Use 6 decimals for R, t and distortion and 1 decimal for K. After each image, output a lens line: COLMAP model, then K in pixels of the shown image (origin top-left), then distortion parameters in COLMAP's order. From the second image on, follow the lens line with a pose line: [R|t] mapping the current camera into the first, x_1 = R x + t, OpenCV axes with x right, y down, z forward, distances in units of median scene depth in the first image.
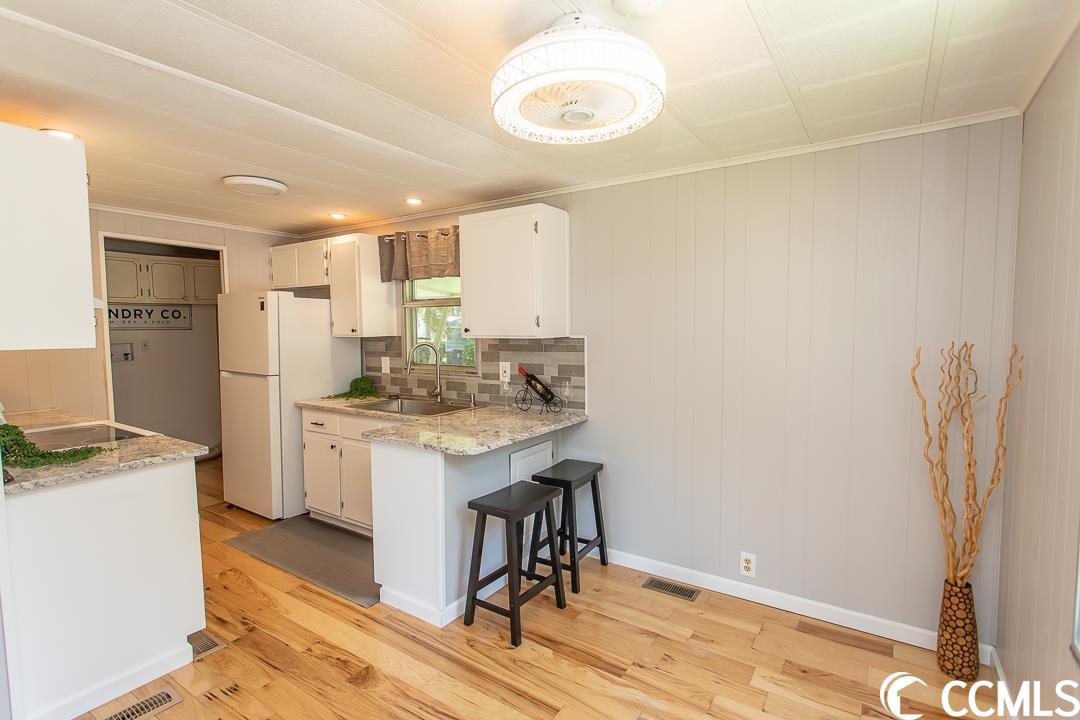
lens RADIAL K [[522.9, 0, 536.9], [0, 522.9, 358.1], [0, 0, 1]] dist [-0.016202, 0.008601]
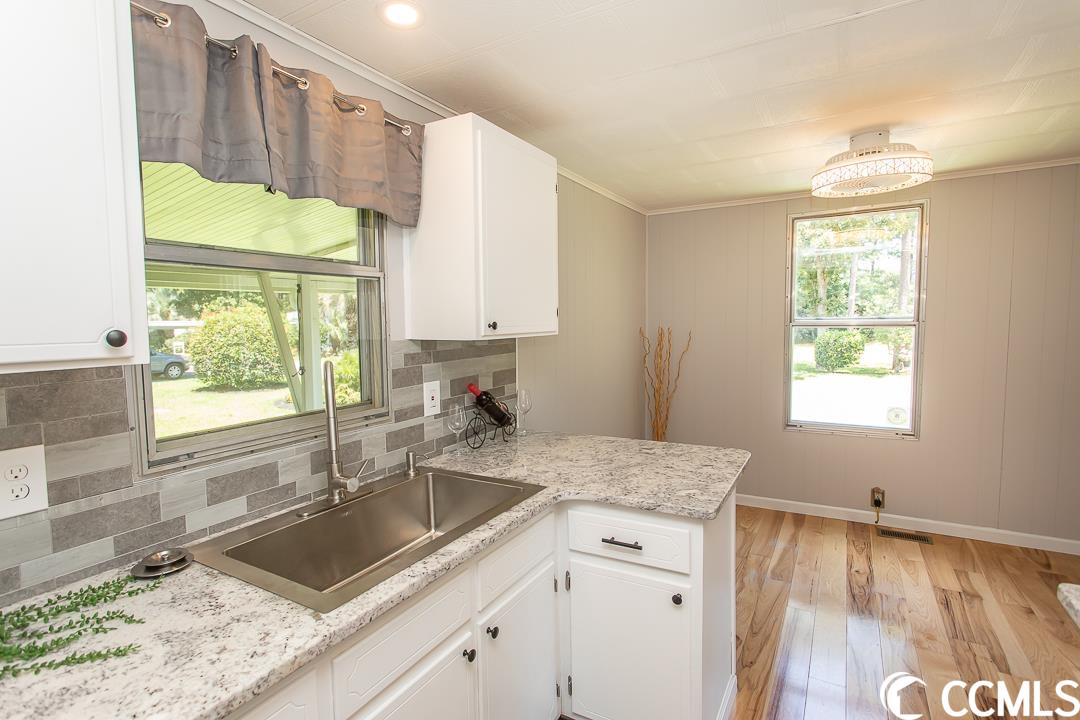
lens RADIAL K [[522.9, 0, 536.9], [0, 522.9, 358.1], [0, 0, 1]] dist [-0.016202, 0.008601]
pose [[-0.060530, -0.063585, 0.996139, -0.579803], [0.080439, 0.994412, 0.068363, -0.044178], [-0.994920, 0.084267, -0.055077, 0.816898]]
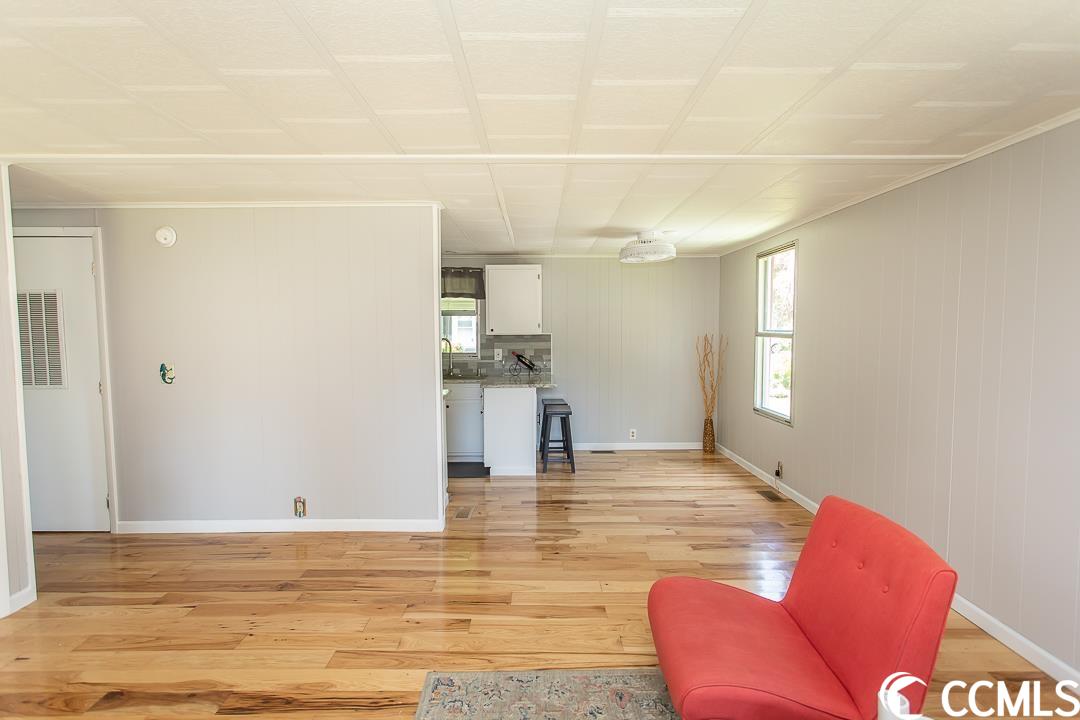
lens RADIAL K [[522.9, 0, 536.9], [0, 522.9, 358.1], [0, 0, 1]] dist [-0.016202, 0.008601]
pose [[0.827574, -0.028516, 0.560632, -0.825765], [0.033076, 0.999451, 0.002012, 0.034434], [-0.560382, 0.016878, 0.828062, -0.445462]]
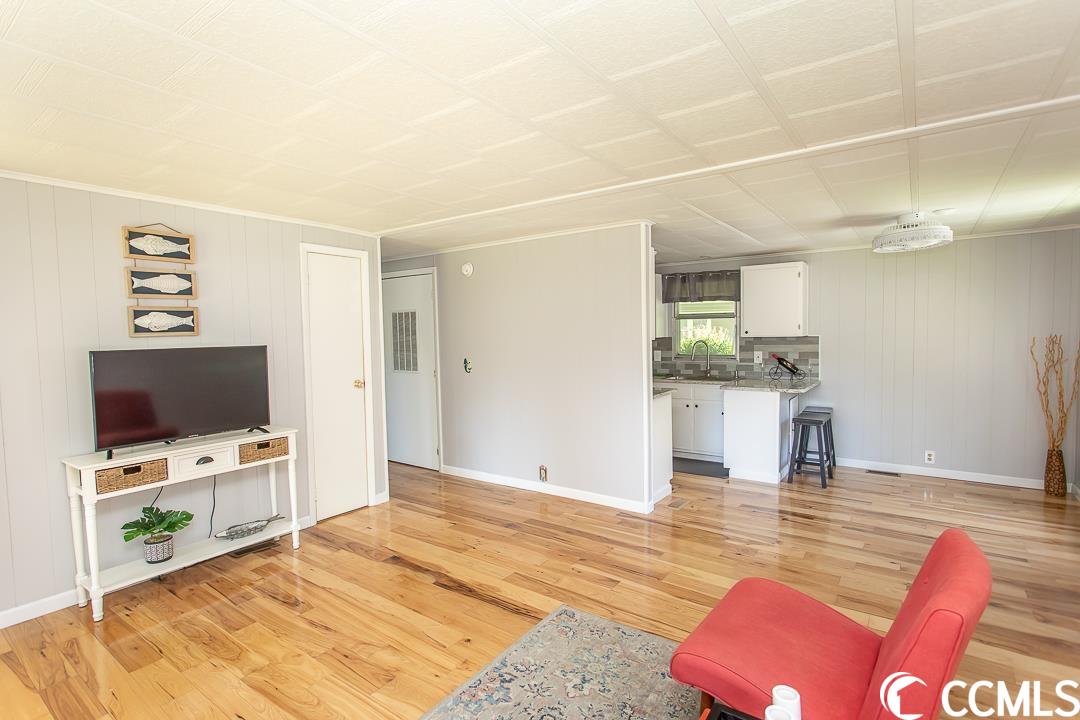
lens RADIAL K [[522.9, 0, 536.9], [0, 522.9, 358.1], [0, 0, 1]] dist [-0.016202, 0.008601]
pose [[0.999224, -0.007247, -0.038704, -0.630494], [0.006680, 0.999869, -0.014746, 0.043769], [0.038805, 0.014476, 0.999142, -0.621757]]
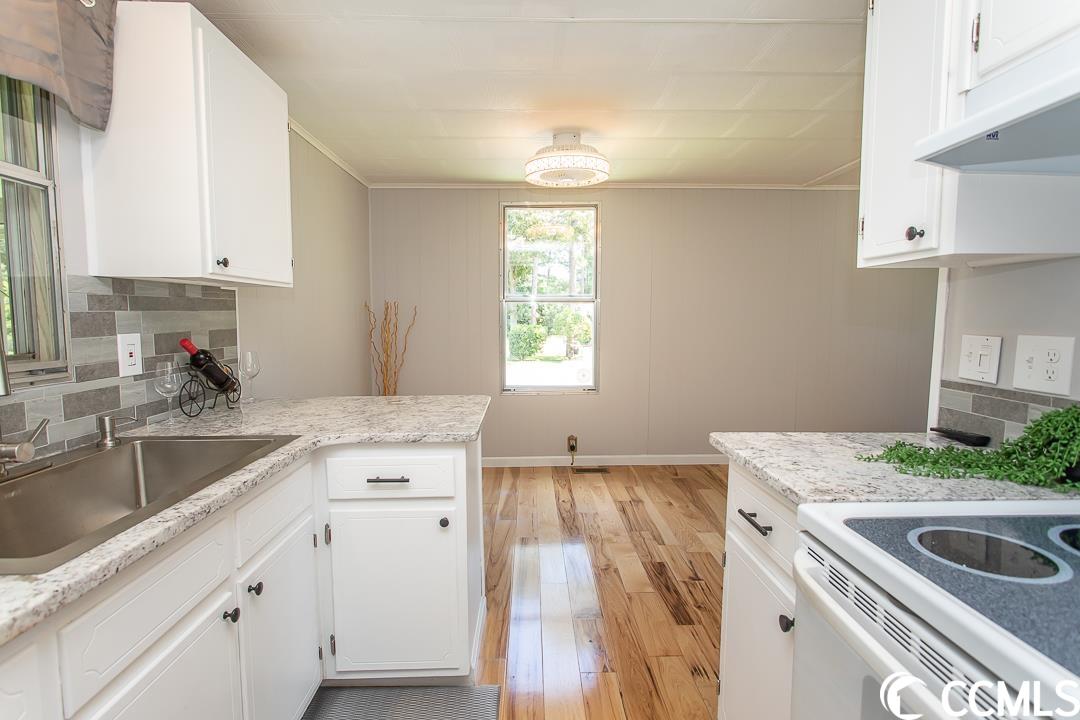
lens RADIAL K [[522.9, 0, 536.9], [0, 522.9, 358.1], [0, 0, 1]] dist [-0.016202, 0.008601]
pose [[-0.573959, -0.058021, 0.816826, -0.582420], [0.058123, 0.992084, 0.111312, -0.001463], [-0.816819, 0.111365, -0.566043, 0.865416]]
